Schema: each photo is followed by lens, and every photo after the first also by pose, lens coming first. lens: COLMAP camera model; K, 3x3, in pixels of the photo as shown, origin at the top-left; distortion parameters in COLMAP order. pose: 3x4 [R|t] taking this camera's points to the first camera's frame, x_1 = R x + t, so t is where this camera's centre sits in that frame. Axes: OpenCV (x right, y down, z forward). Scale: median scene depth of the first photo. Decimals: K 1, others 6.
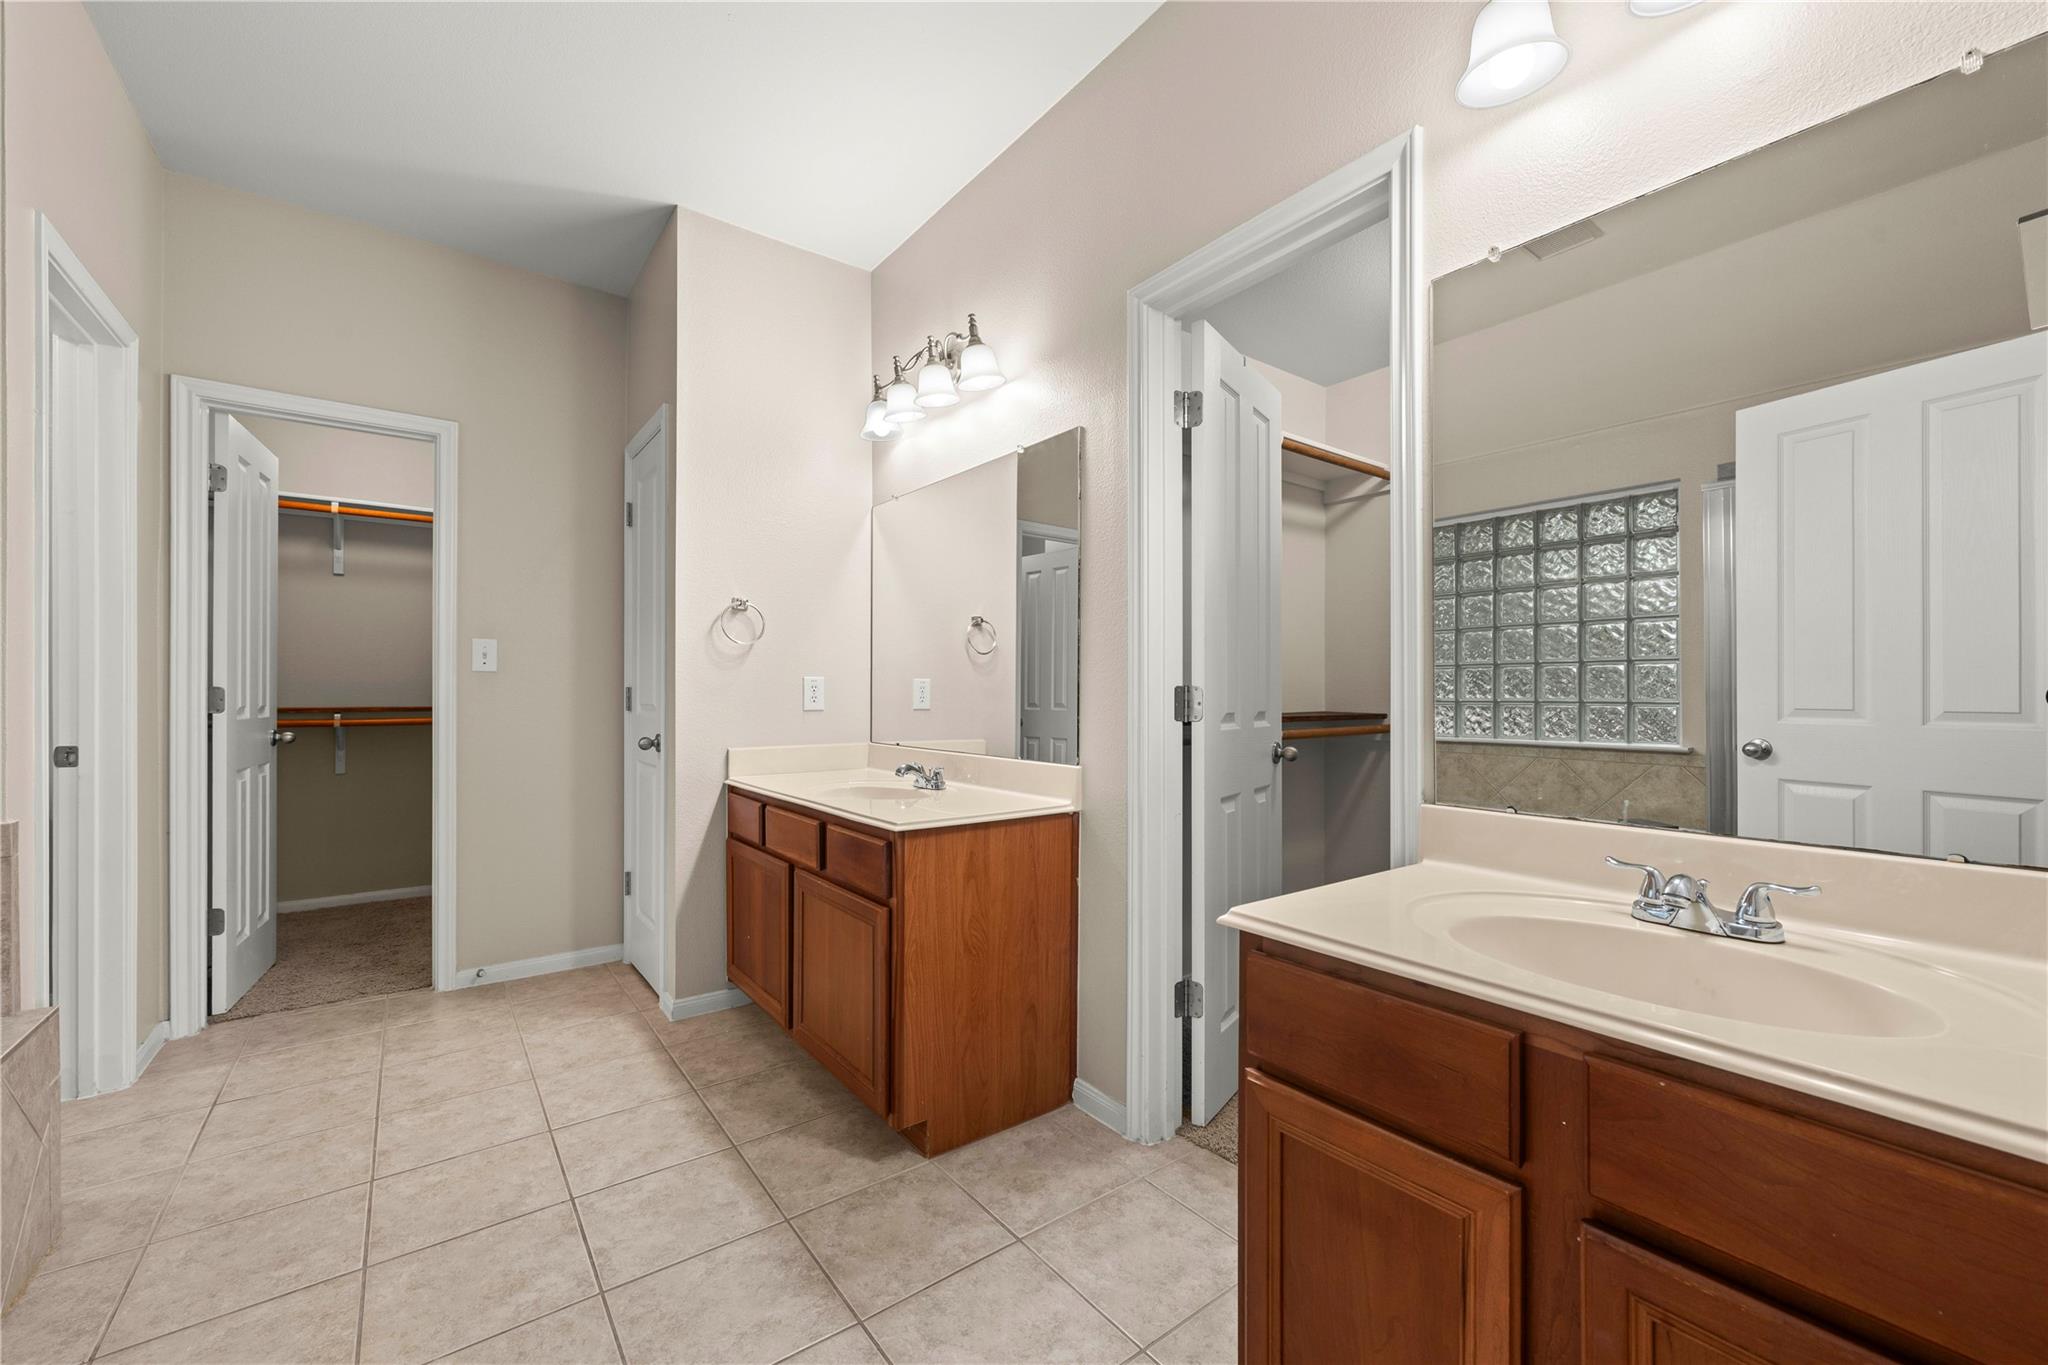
lens RADIAL K [[810.2, 0, 1031.9], [0, 810.2, 688.7], [0, 0, 1]] dist [0.003851, -0.000629]
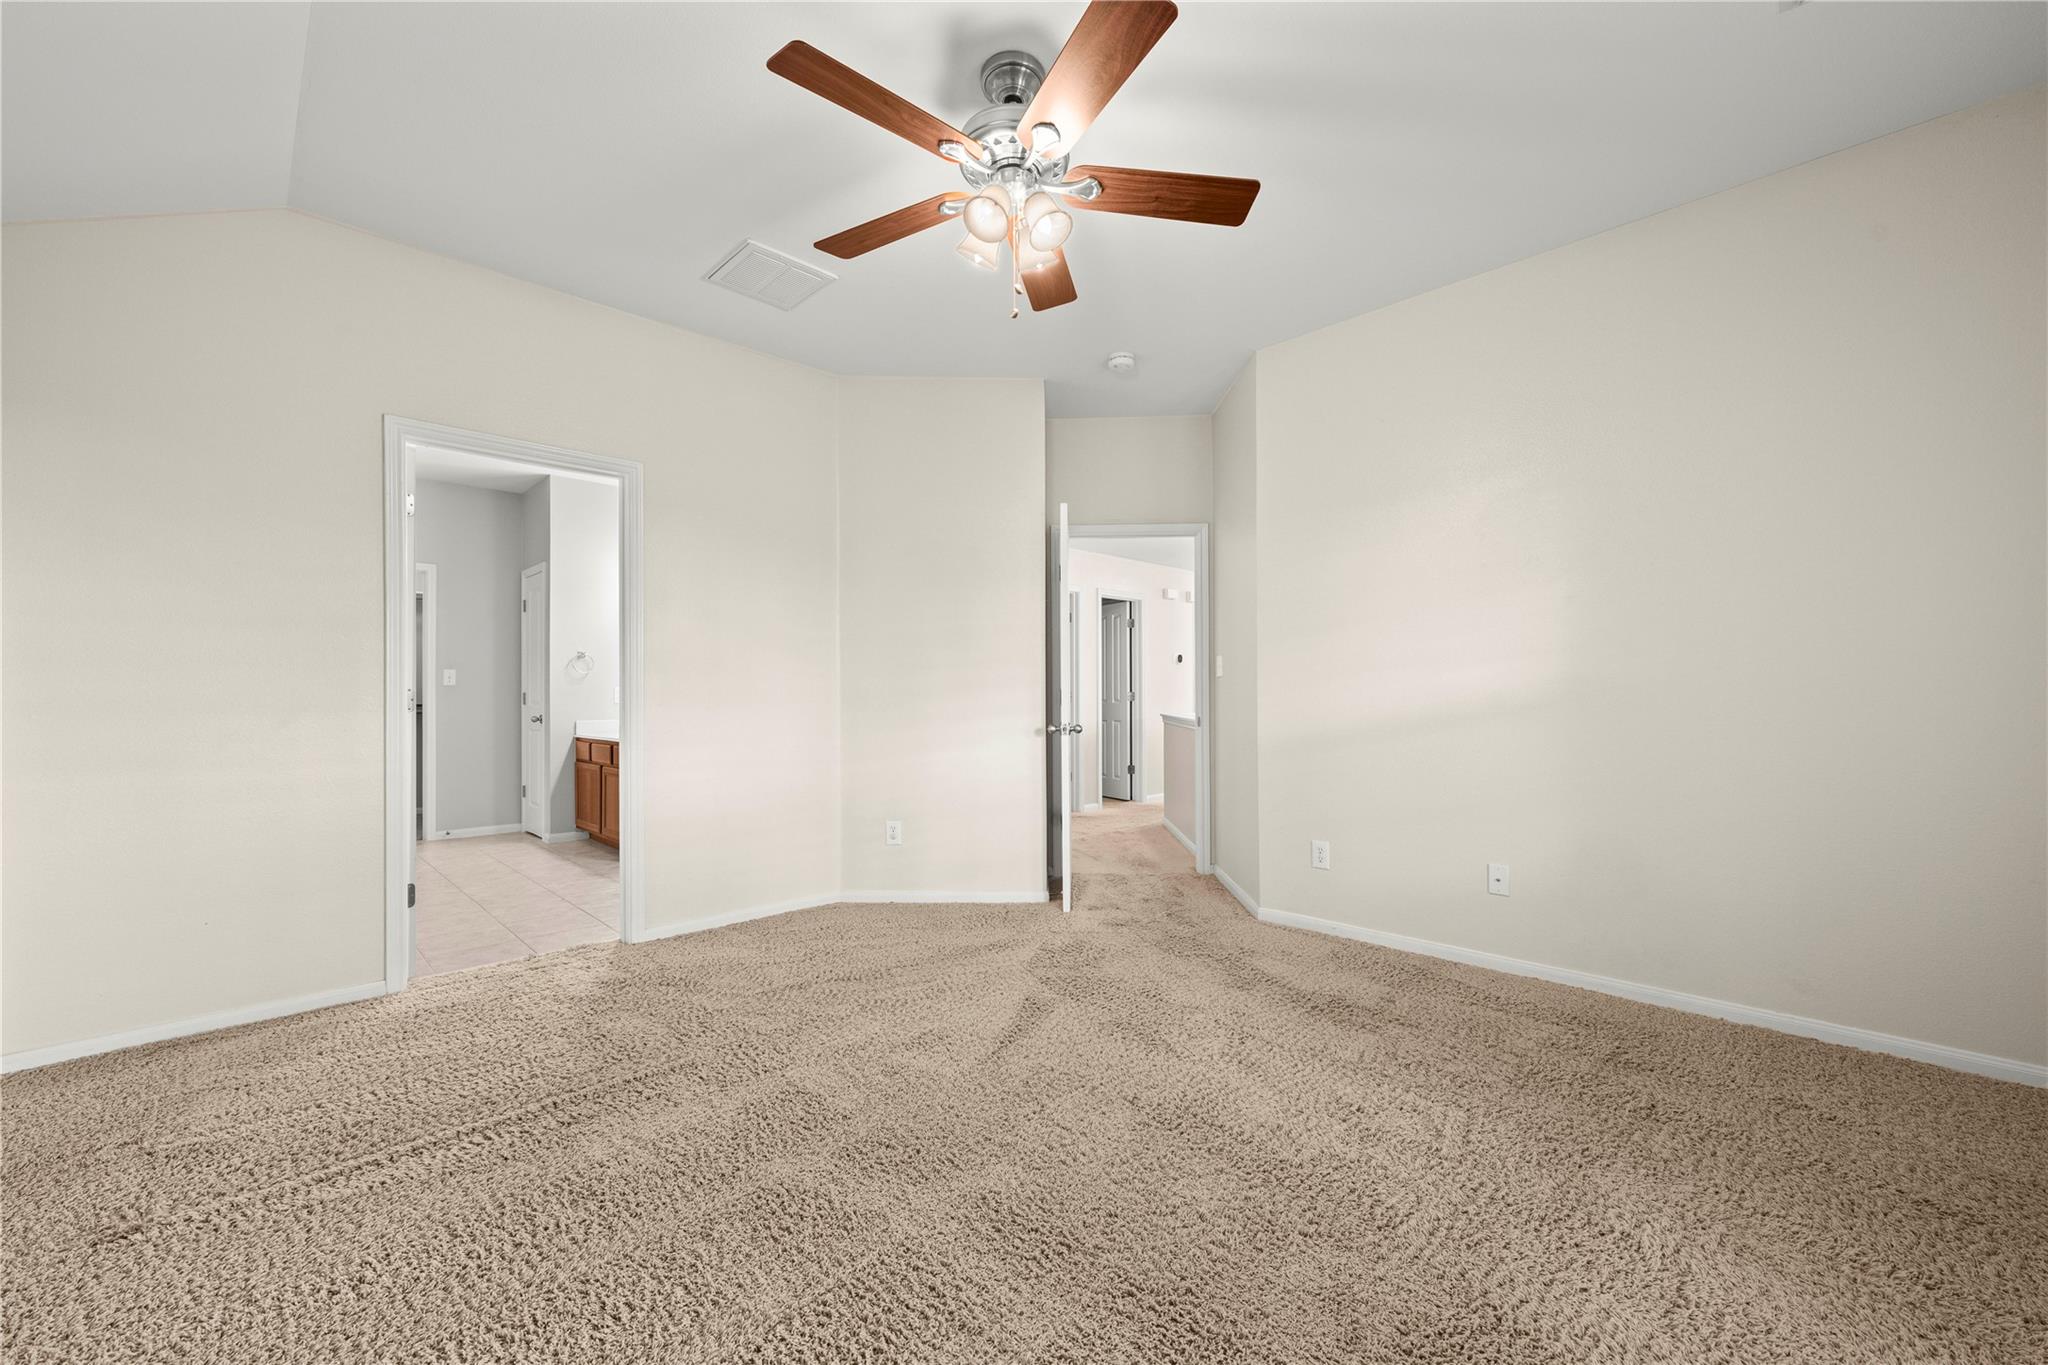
lens RADIAL K [[810.2, 0, 1017.3], [0, 810.2, 676.8], [0, 0, 1]] dist [0.003851, -0.000629]
pose [[0.992790, -0.005884, 0.119720, 0.541470], [0.006619, 0.999962, -0.005736, -0.024089], [-0.119682, 0.006487, 0.992791, -1.303010]]
